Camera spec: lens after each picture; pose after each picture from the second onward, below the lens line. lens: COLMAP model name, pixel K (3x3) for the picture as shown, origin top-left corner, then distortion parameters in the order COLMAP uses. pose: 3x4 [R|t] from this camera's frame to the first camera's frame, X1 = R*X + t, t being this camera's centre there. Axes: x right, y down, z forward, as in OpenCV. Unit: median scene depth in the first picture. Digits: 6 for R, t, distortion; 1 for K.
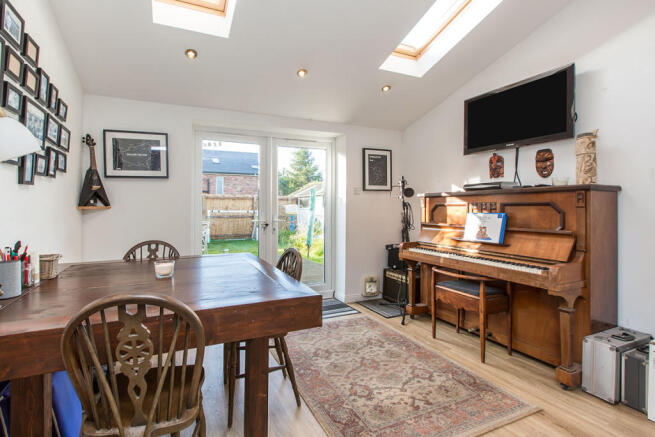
lens RADIAL K [[335.8, 0, 325.1], [0, 335.8, 211.6], [0, 0, 1]] dist [-0.004088, 0.000071]
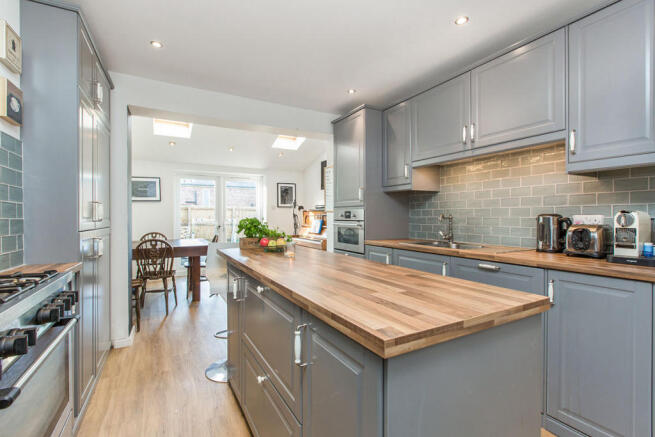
lens RADIAL K [[300.6, 0, 331.2], [0, 300.6, 221.2], [0, 0, 1]] dist [0.003861, 0.000094]
pose [[0.996261, -0.001137, 0.086390, 0.263278], [0.000914, 0.999996, 0.002616, 0.006892], [-0.086392, -0.002527, 0.996258, -0.593333]]
